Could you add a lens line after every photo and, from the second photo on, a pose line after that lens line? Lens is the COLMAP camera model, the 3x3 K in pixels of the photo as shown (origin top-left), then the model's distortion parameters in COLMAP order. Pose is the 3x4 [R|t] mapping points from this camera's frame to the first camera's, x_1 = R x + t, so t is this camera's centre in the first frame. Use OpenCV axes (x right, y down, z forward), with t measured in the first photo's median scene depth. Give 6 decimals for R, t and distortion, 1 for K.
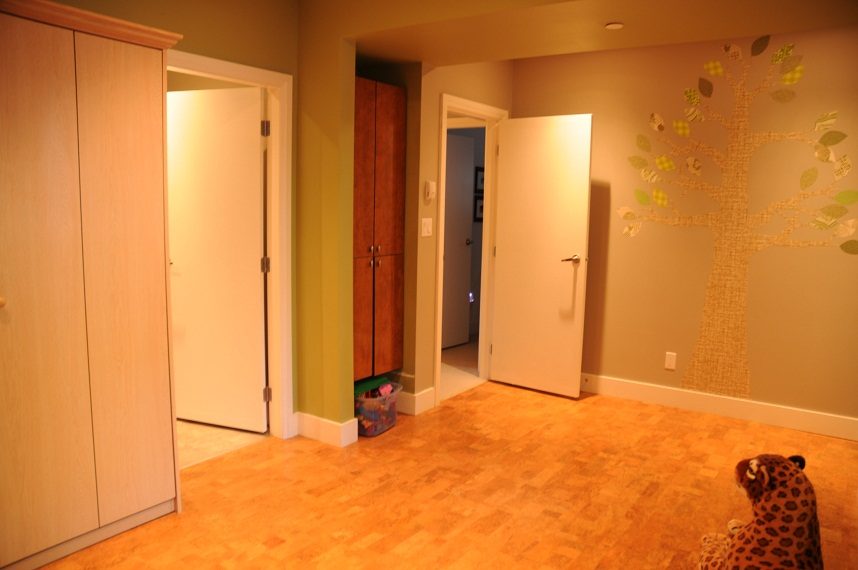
lens RADIAL K [[650.4, 0, 431.8], [0, 650.4, 289.8], [0, 0, 1]] dist [-0.163883, 0.134275]
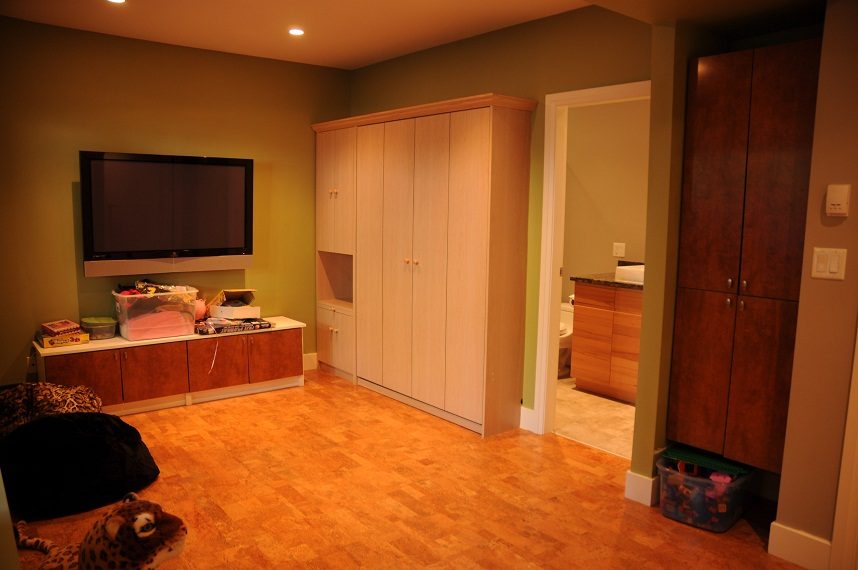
lens RADIAL K [[650.4, 0, 436.9], [0, 650.4, 285.3], [0, 0, 1]] dist [-0.163883, 0.134275]
pose [[-0.283584, 0.088019, -0.954899, 0.690855], [-0.149181, 0.979606, 0.134600, -0.107512], [0.947273, 0.180623, -0.264669, 0.888697]]
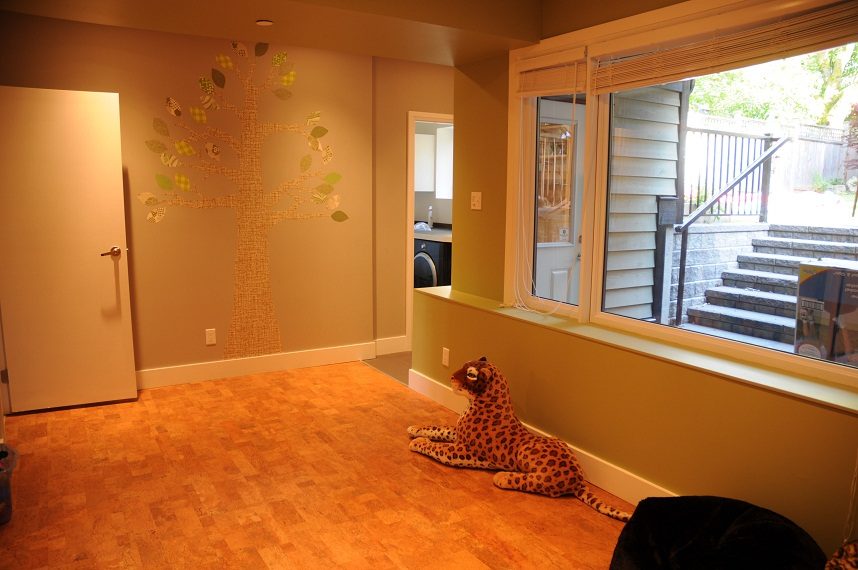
lens RADIAL K [[650.4, 0, 432.4], [0, 650.4, 289.0], [0, 0, 1]] dist [-0.163883, 0.134275]
pose [[0.402254, -0.157710, 0.901842, -0.486300], [0.121106, 0.985561, 0.118333, -0.054297], [-0.907483, 0.061618, 0.415545, 0.259378]]
